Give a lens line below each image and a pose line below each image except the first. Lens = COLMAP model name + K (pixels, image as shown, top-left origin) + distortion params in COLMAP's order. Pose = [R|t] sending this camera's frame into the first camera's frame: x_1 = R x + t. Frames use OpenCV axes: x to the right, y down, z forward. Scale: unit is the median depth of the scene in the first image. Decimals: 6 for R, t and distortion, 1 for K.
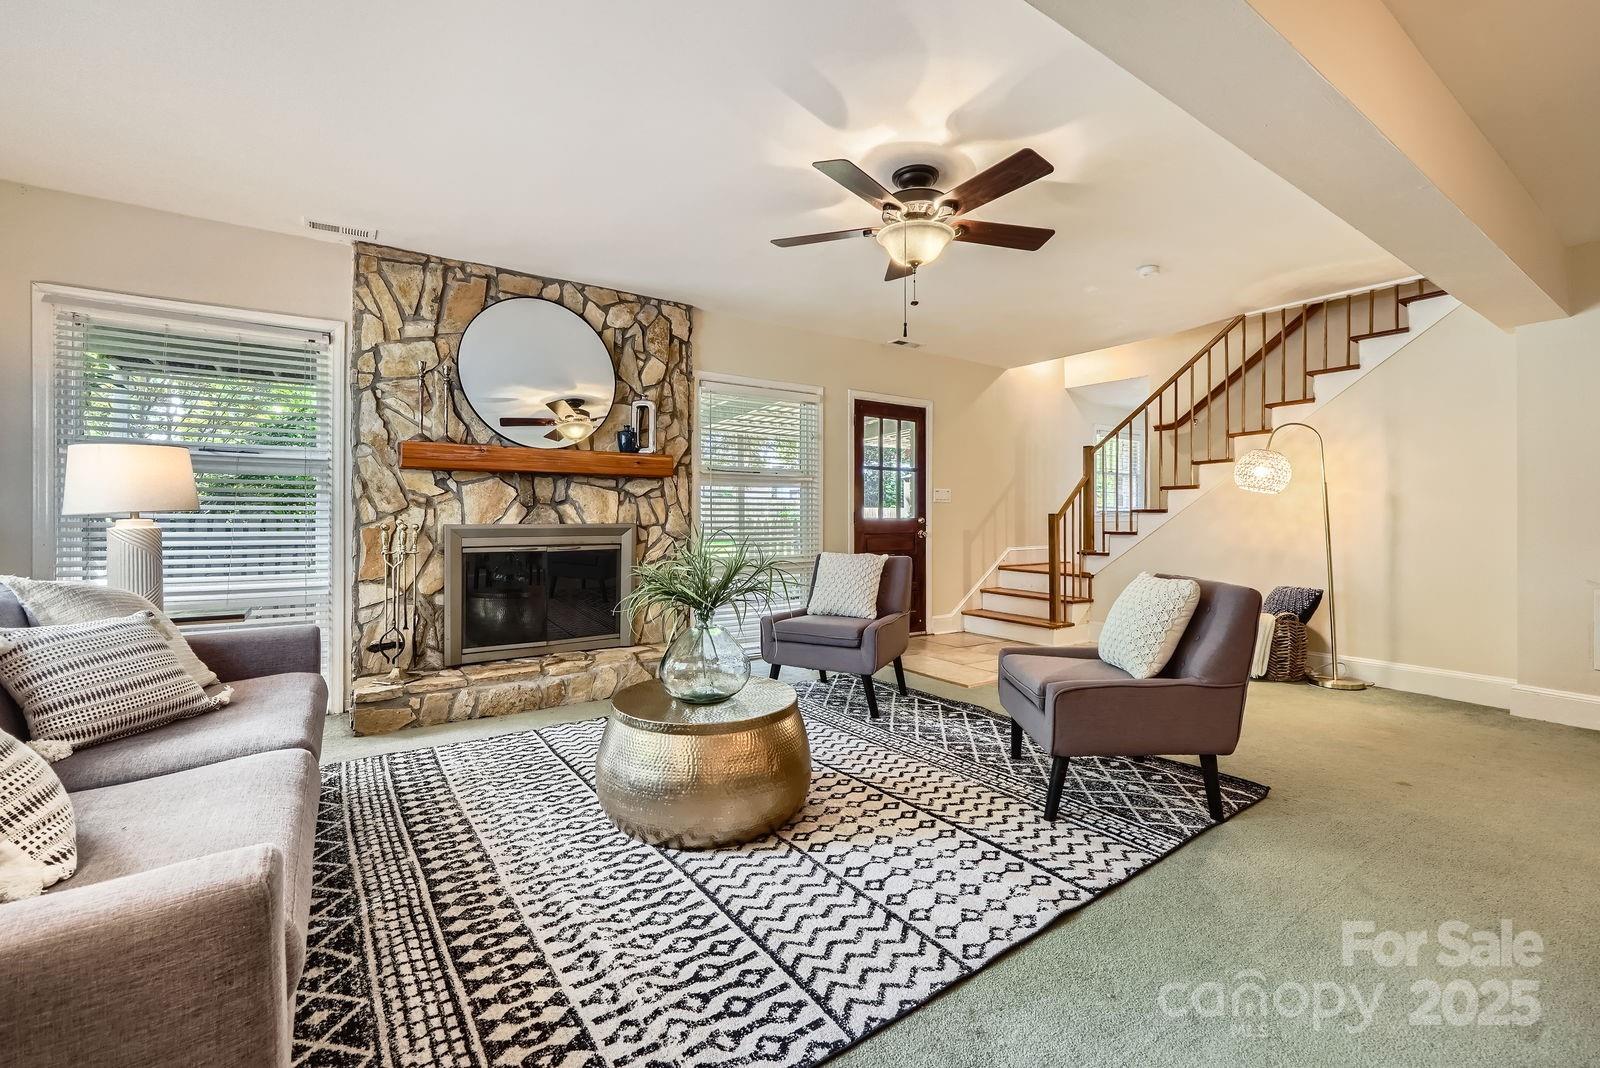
lens RADIAL K [[680.3, 0, 797.0], [0, 680.3, 518.8], [0, 0, 1]] dist [-0.010503, 0.001143]
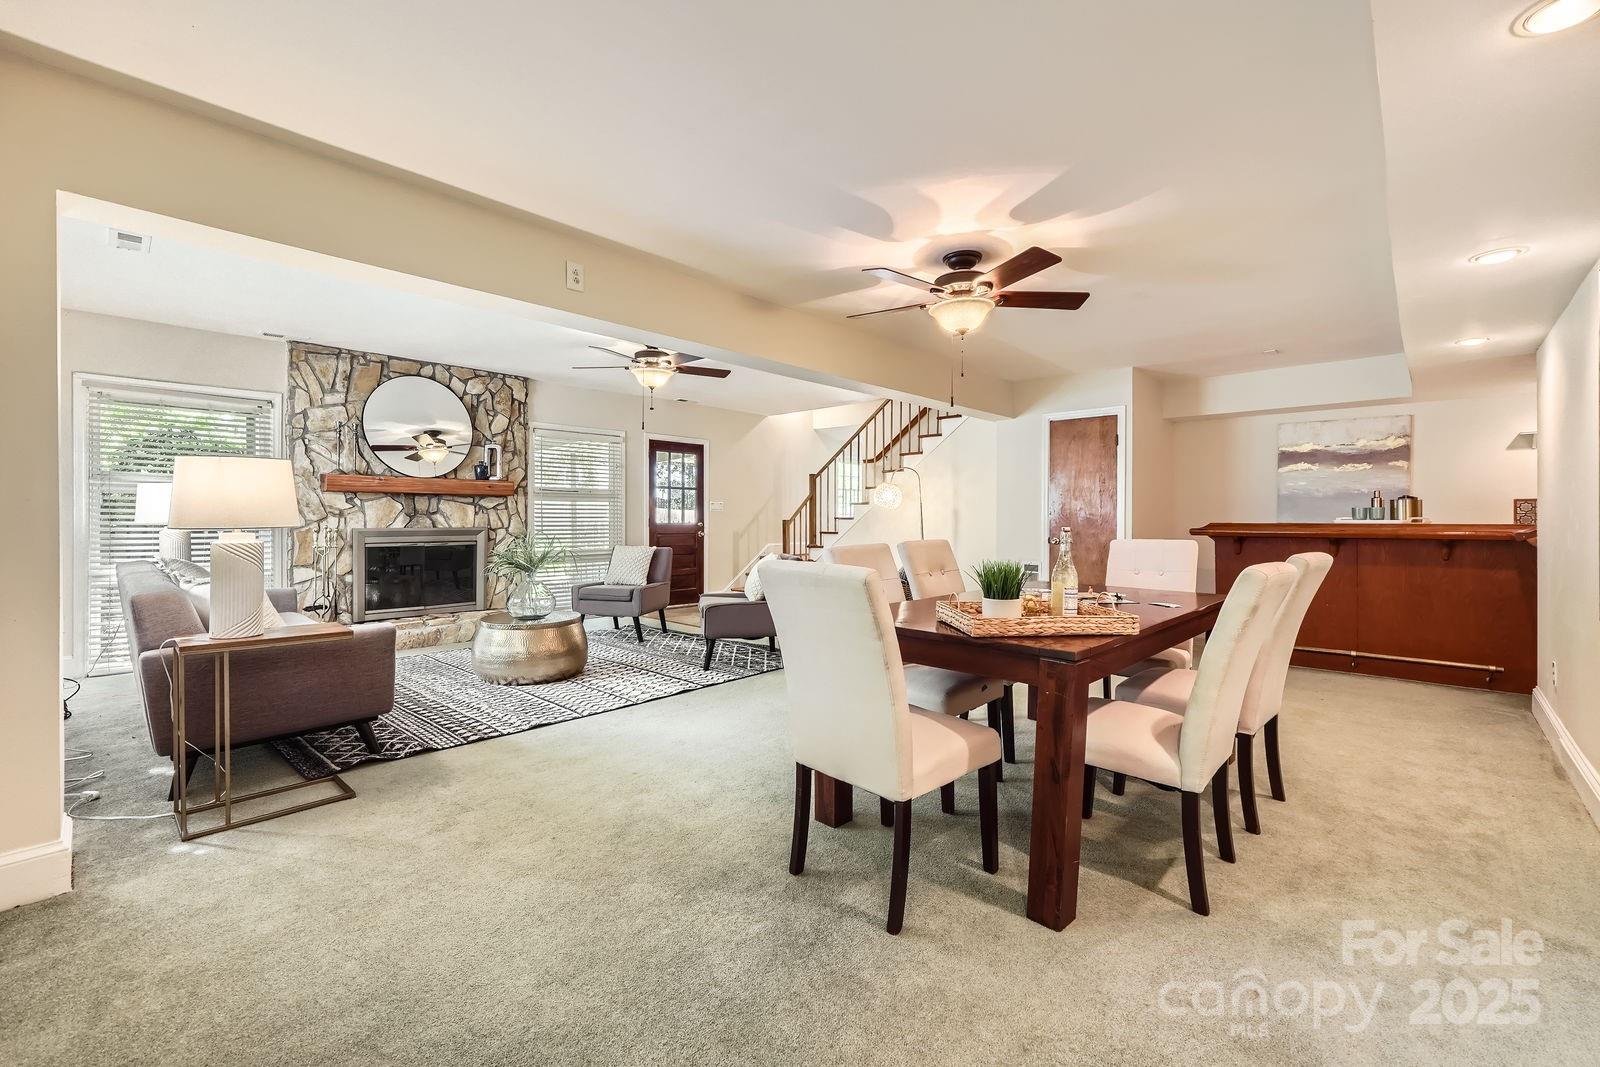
lens RADIAL K [[680.3, 0, 795.0], [0, 680.3, 522.4], [0, 0, 1]] dist [-0.010503, 0.001143]
pose [[0.977777, 0.000595, 0.209647, 0.126608], [-0.001657, 0.999987, 0.004893, -0.014041], [-0.209641, -0.005131, 0.977765, -0.685718]]
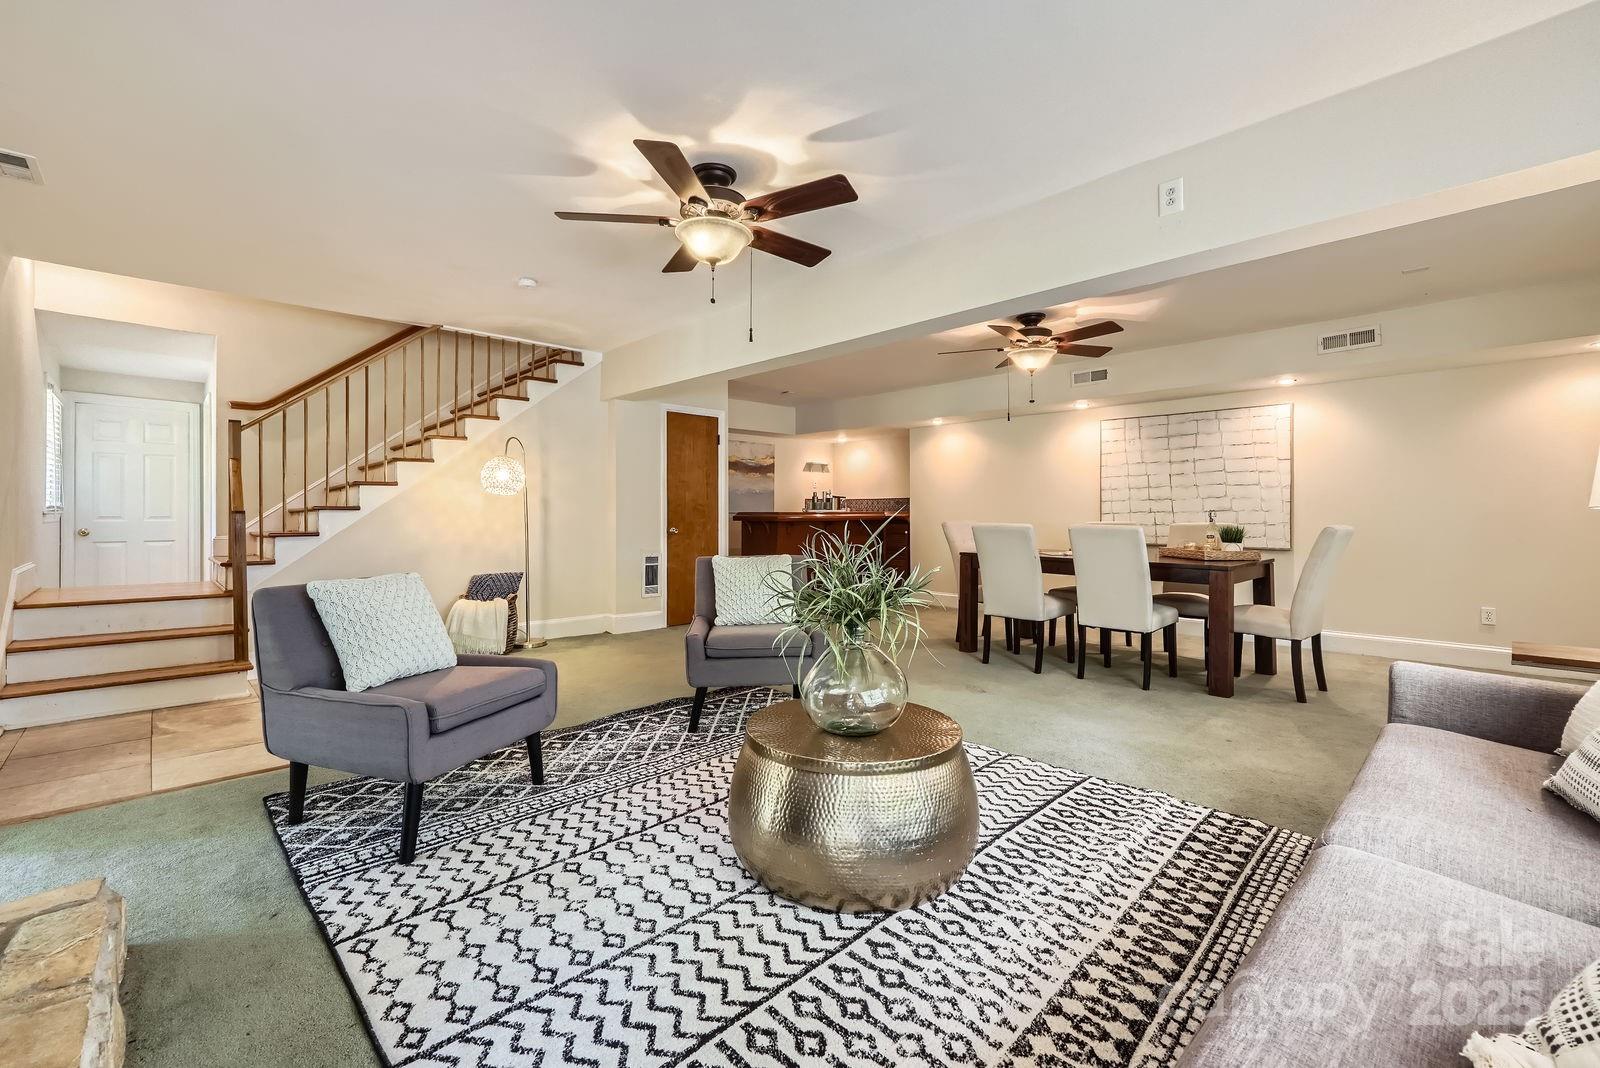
lens RADIAL K [[680.3, 0, 799.4], [0, 680.3, 528.4], [0, 0, 1]] dist [-0.010503, 0.001143]
pose [[-0.164277, -0.022625, 0.986155, -0.631514], [0.004606, 0.999708, 0.023703, -0.006292], [-0.986404, 0.008436, -0.164125, 0.791166]]
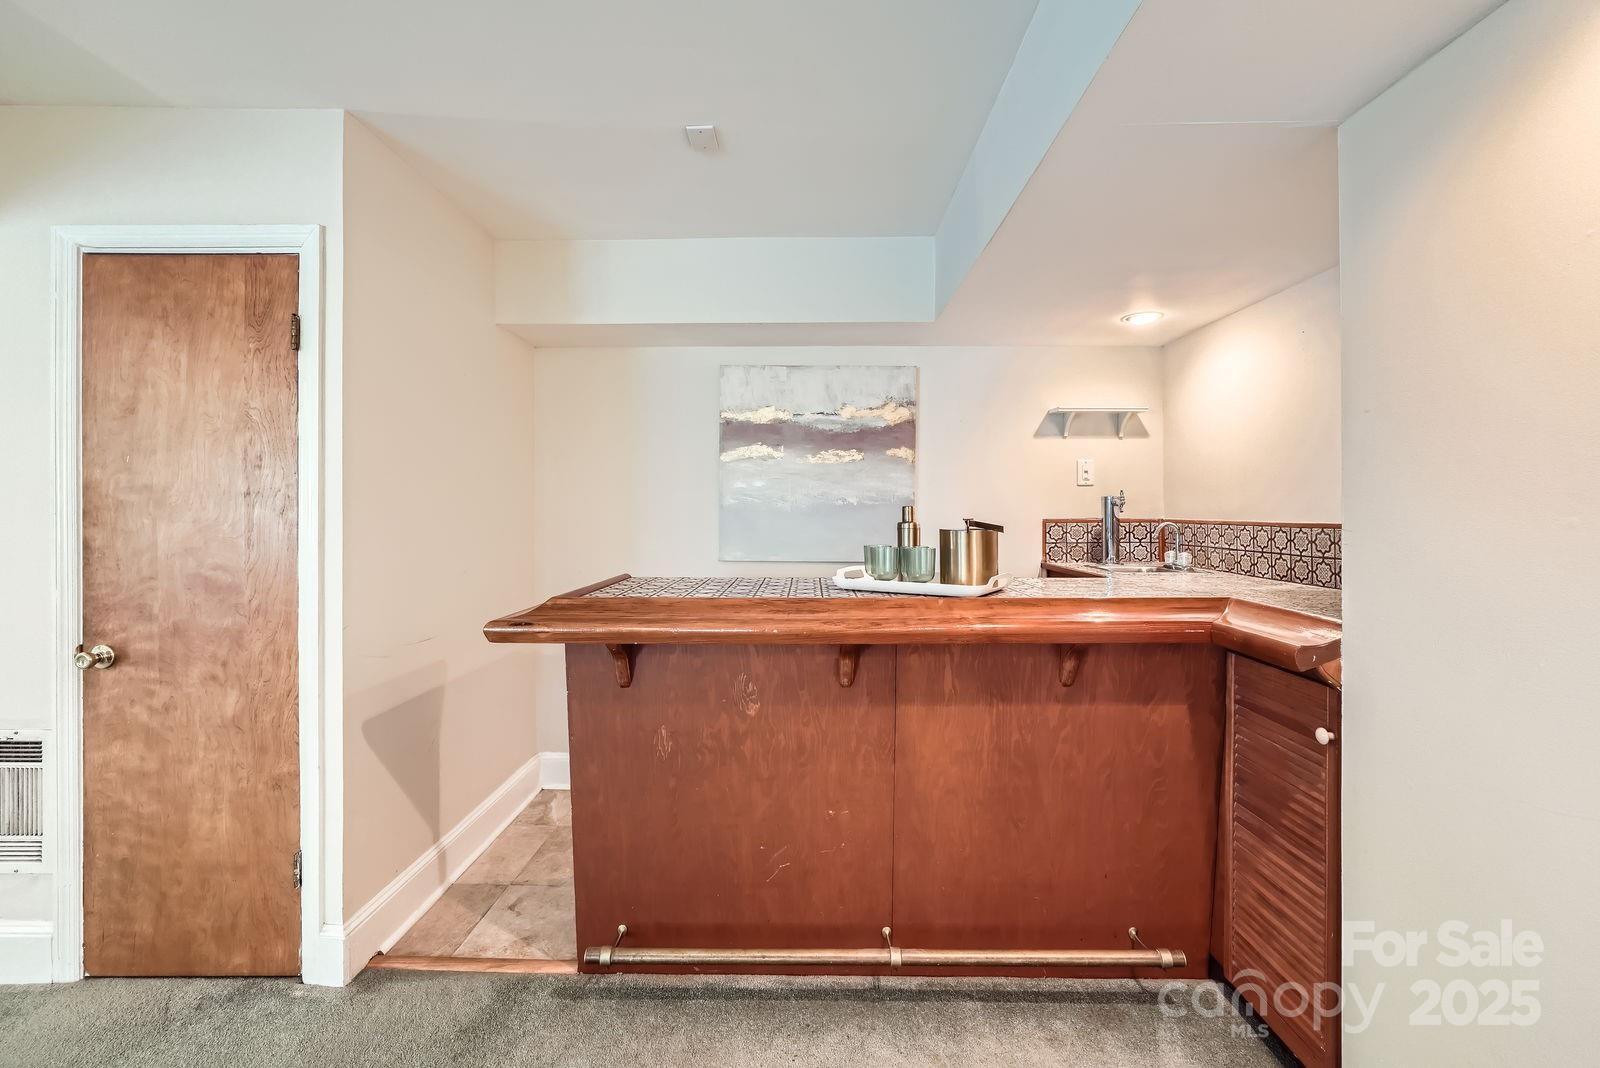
lens RADIAL K [[680.3, 0, 804.4], [0, 680.3, 521.3], [0, 0, 1]] dist [-0.010503, 0.001143]
pose [[0.577493, -0.013173, 0.816289, 0.996667], [0.001613, 0.999886, 0.014994, -0.067771], [-0.816394, -0.007342, 0.577449, 0.109704]]
